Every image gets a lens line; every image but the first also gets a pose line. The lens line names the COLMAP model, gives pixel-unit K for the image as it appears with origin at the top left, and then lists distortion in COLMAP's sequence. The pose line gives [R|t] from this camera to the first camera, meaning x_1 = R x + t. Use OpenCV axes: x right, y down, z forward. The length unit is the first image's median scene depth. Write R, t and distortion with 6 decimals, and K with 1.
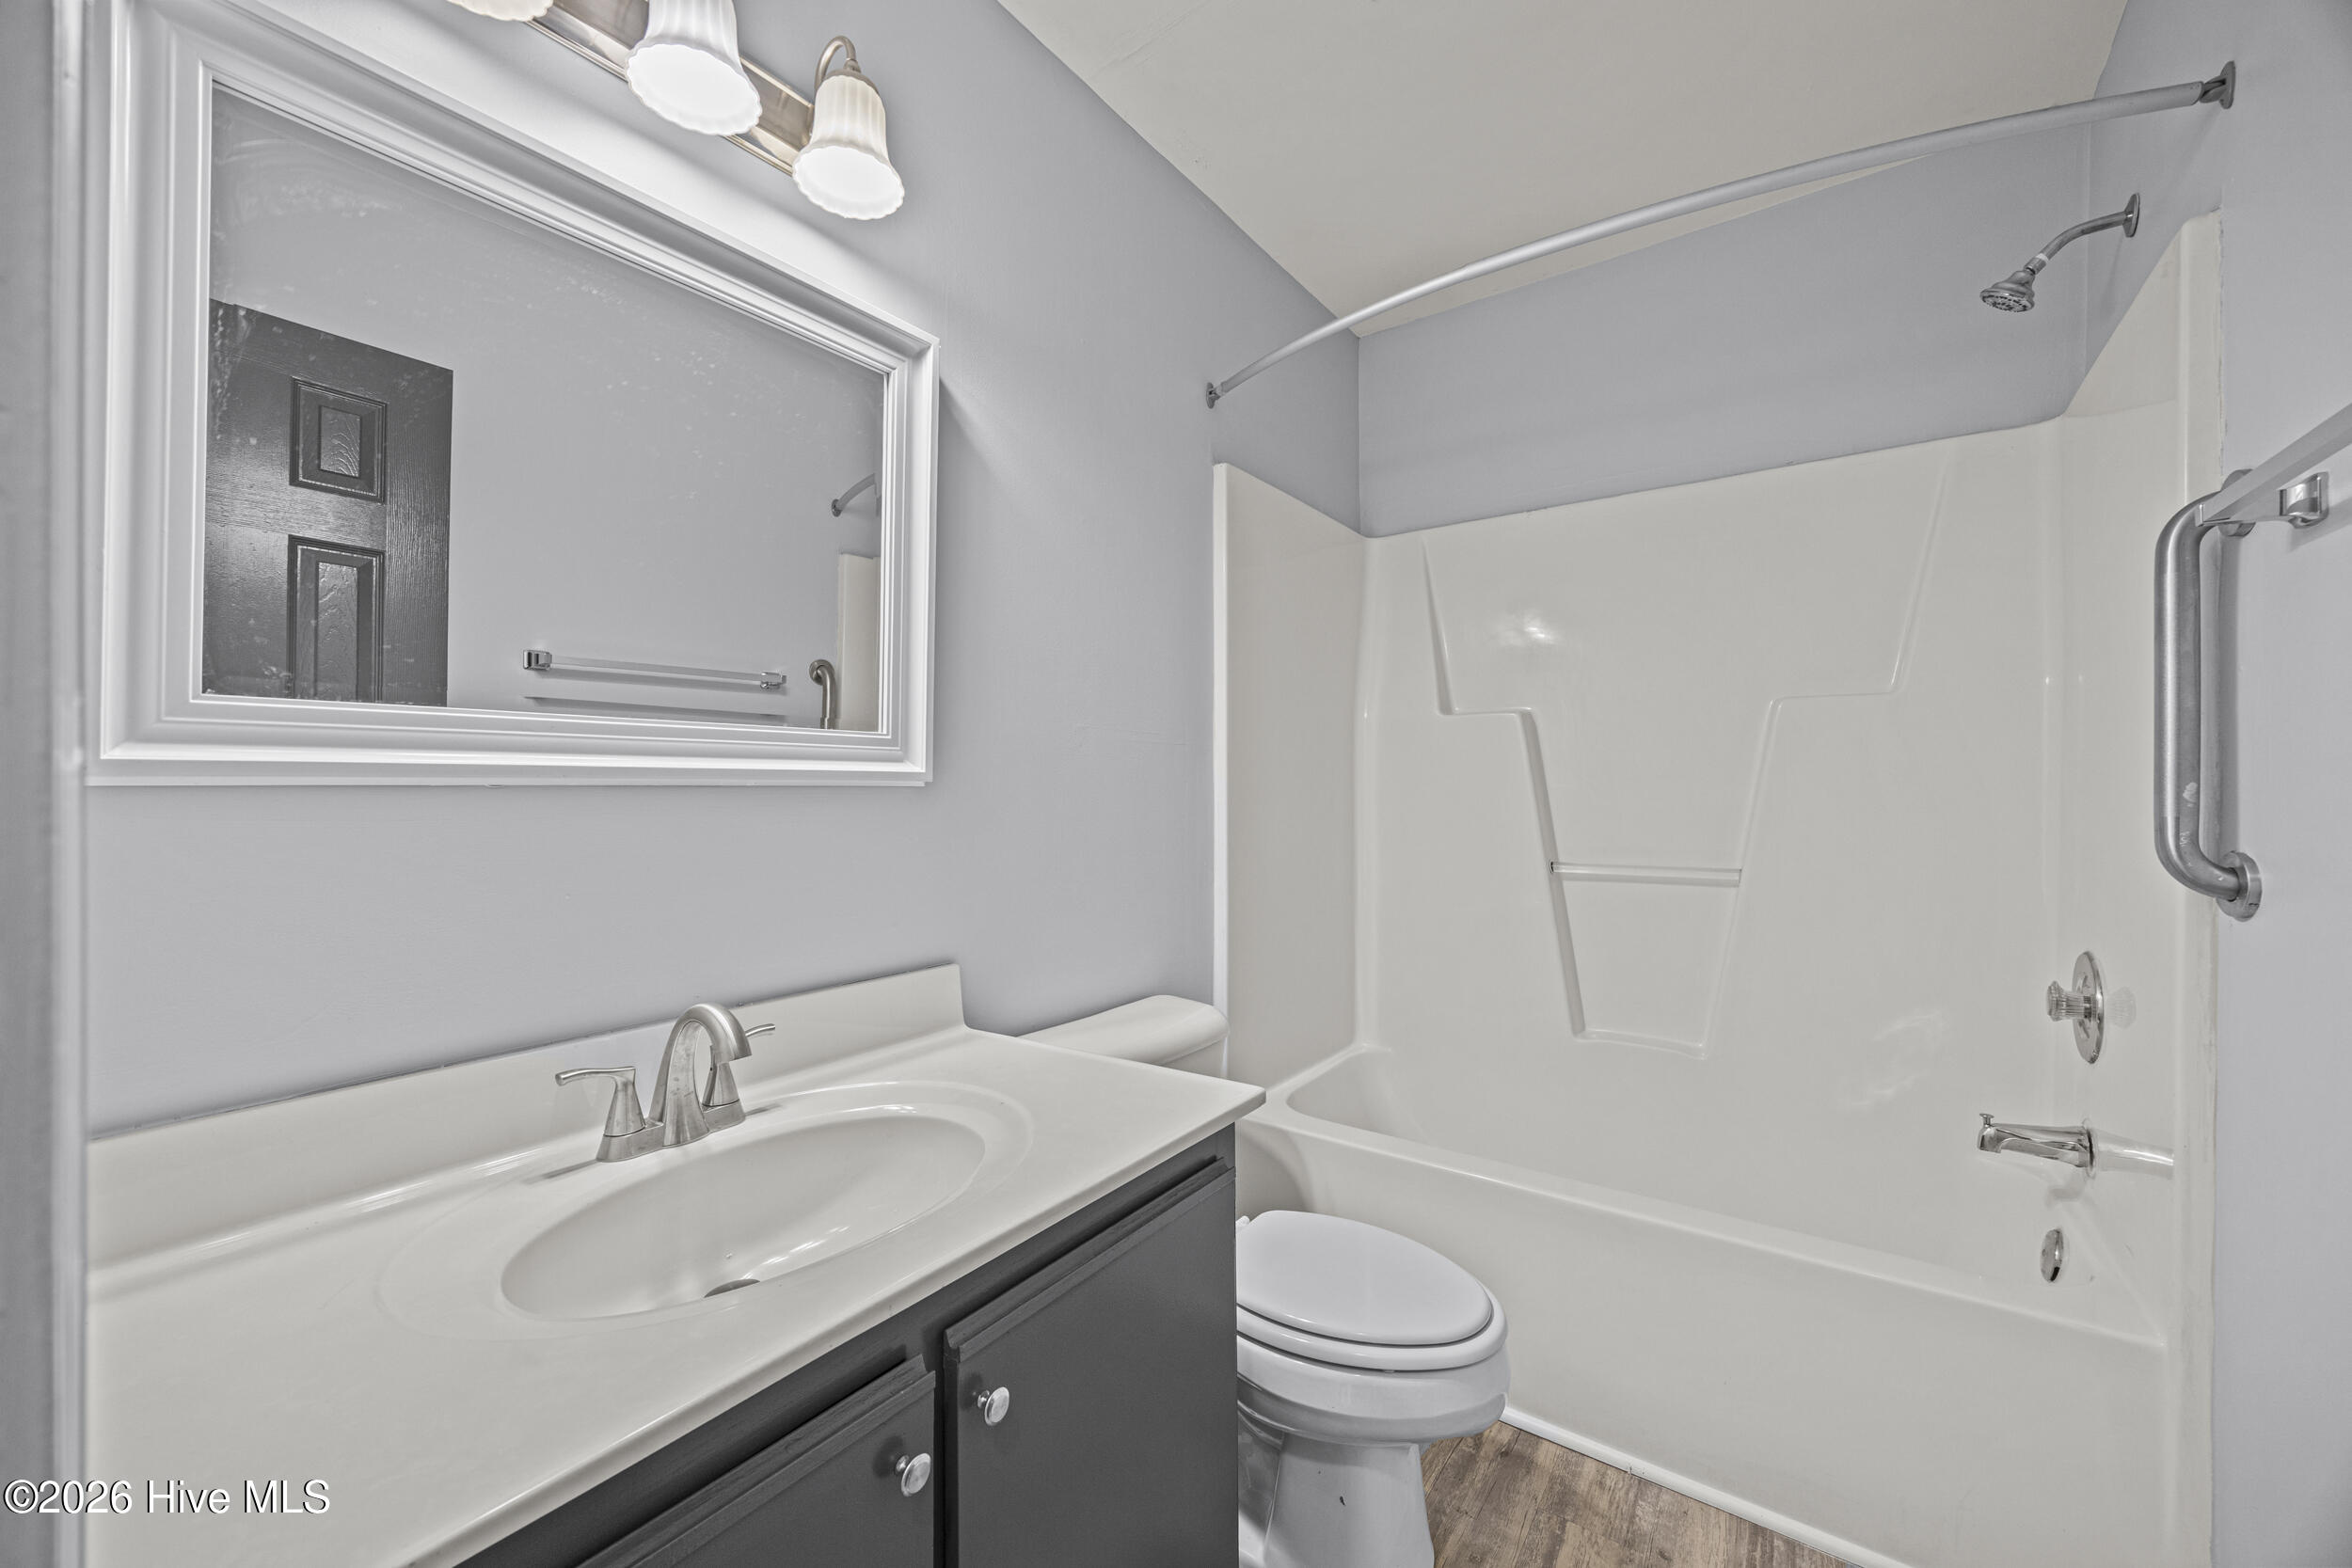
lens RADIAL K [[890.6, 0, 1166.6], [0, 890.6, 792.3], [0, 0, 1]] dist [-0.001948, -0.000364]
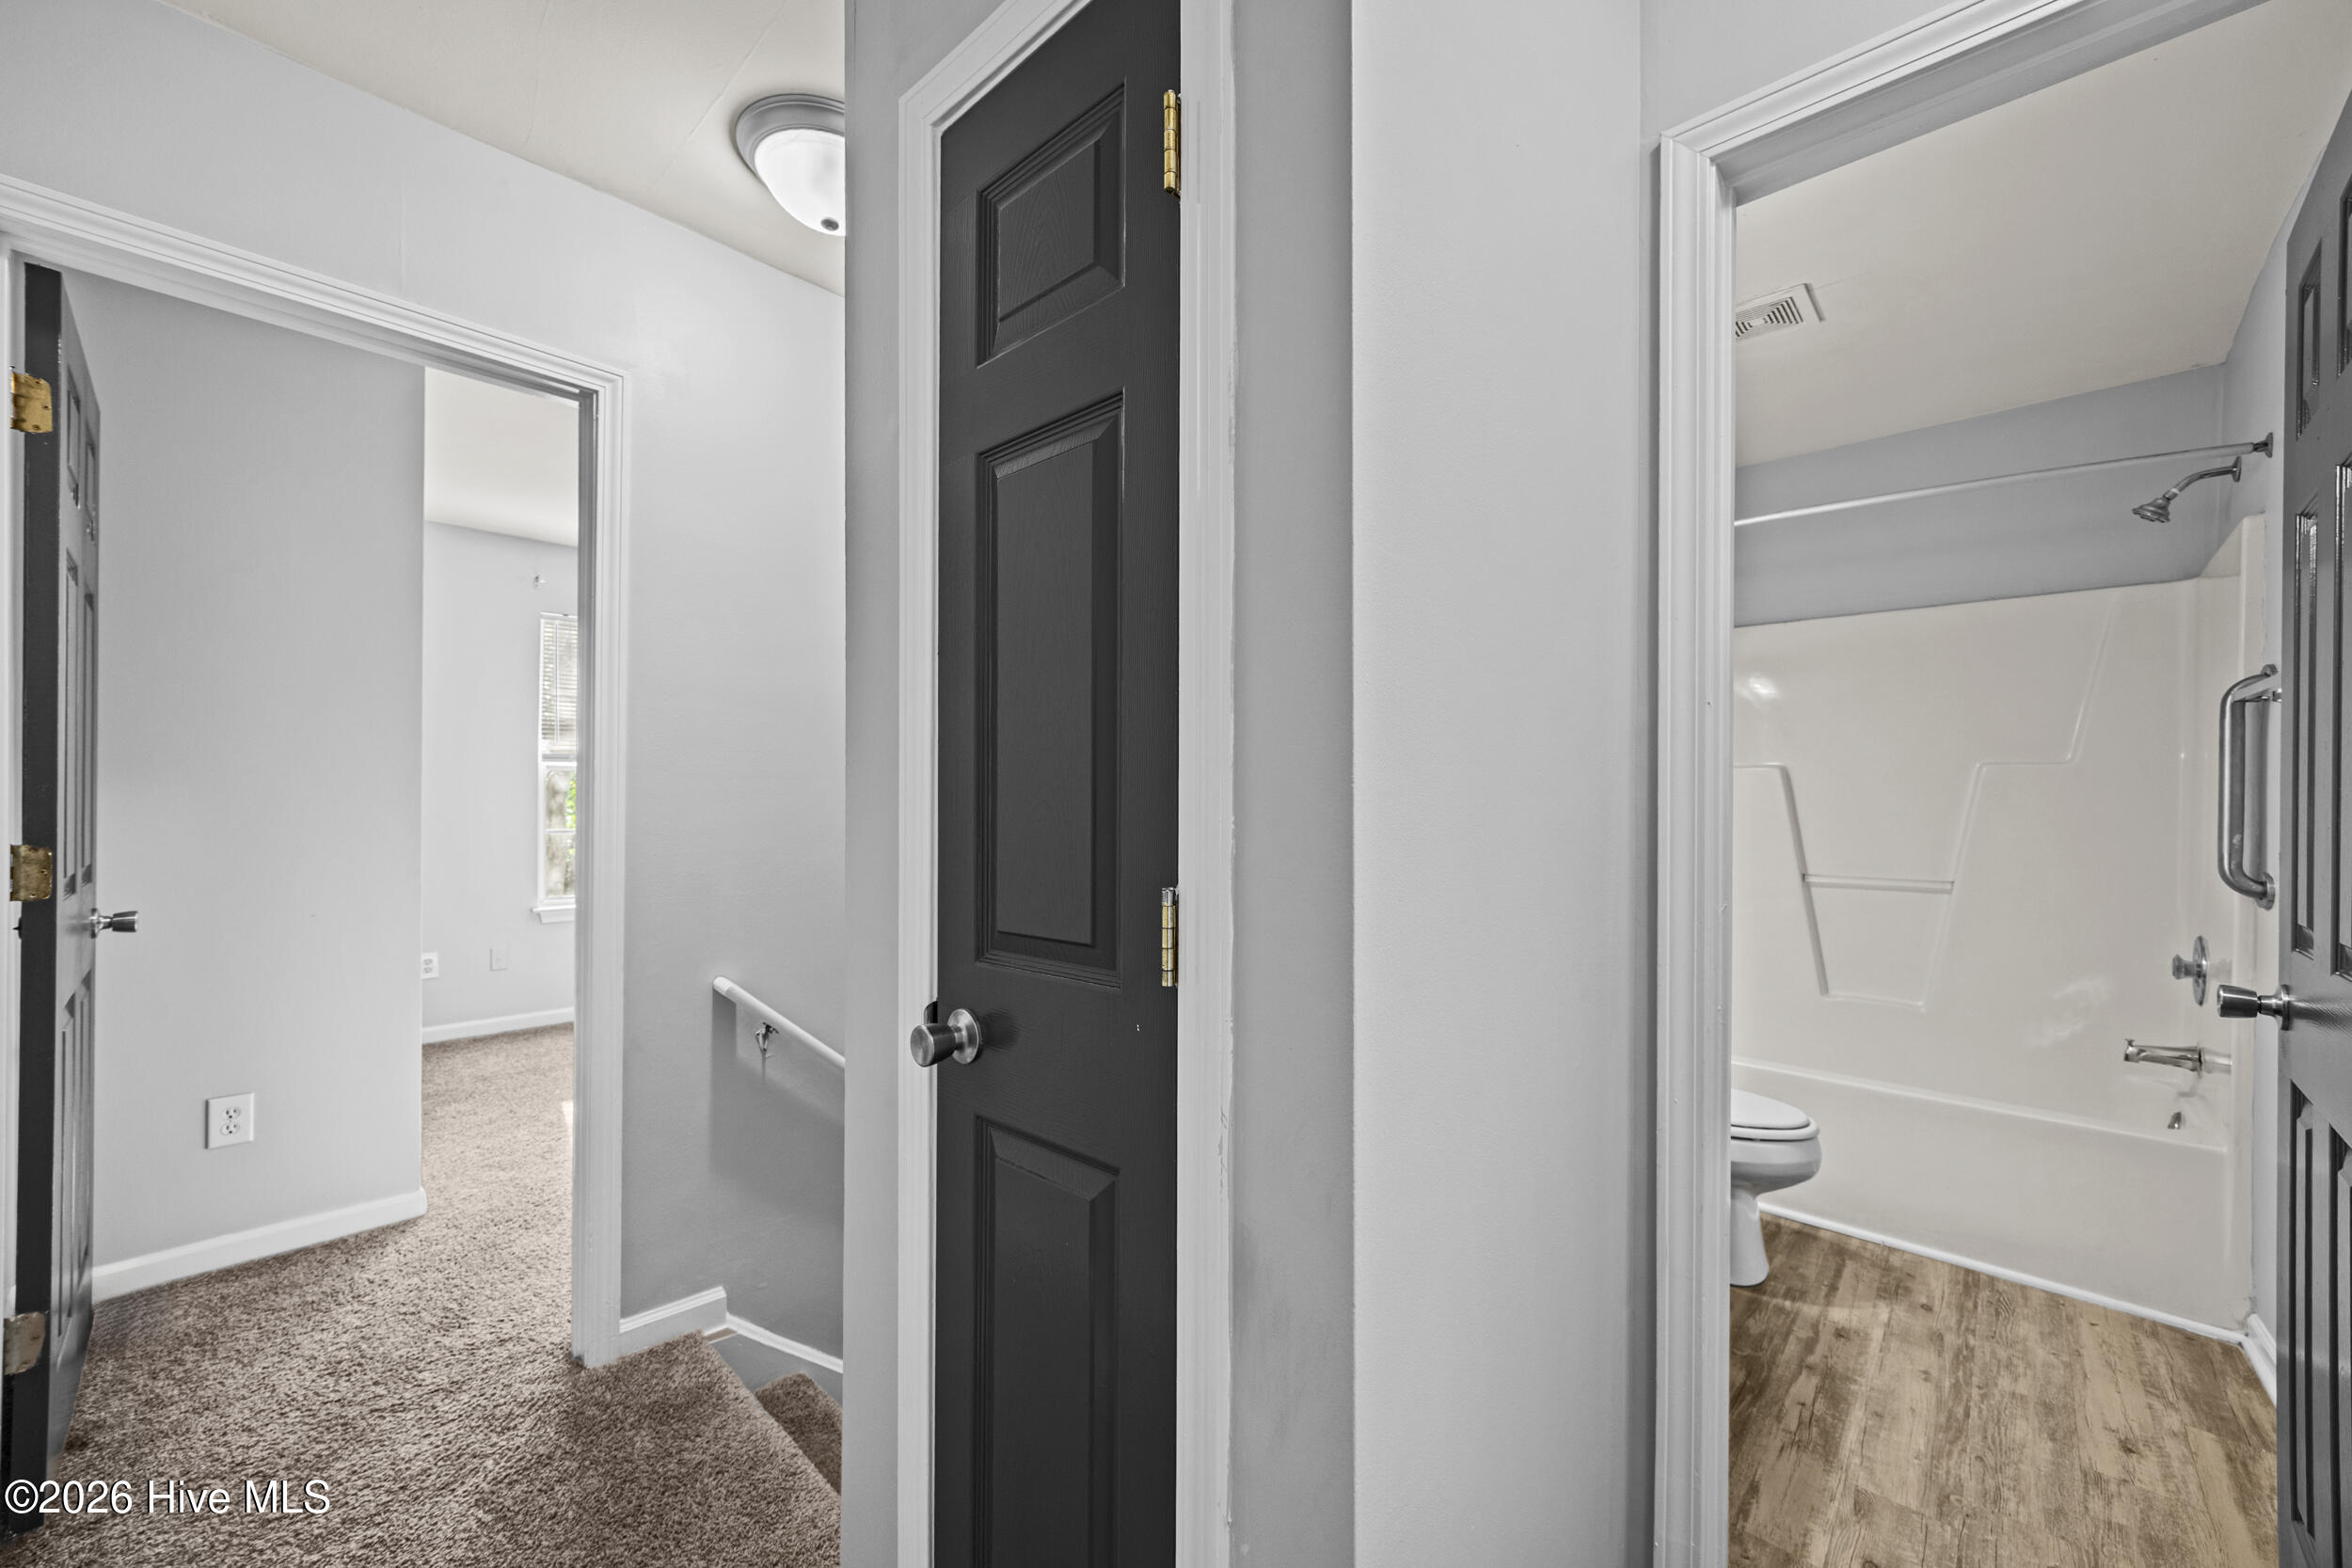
lens RADIAL K [[890.6, 0, 1169.8], [0, 890.6, 795.0], [0, 0, 1]] dist [-0.001948, -0.000364]
pose [[0.991853, 0.011865, -0.126835, -0.585782], [-0.012644, 0.999906, -0.005337, -0.040436], [0.126760, 0.006897, 0.991909, -0.801272]]
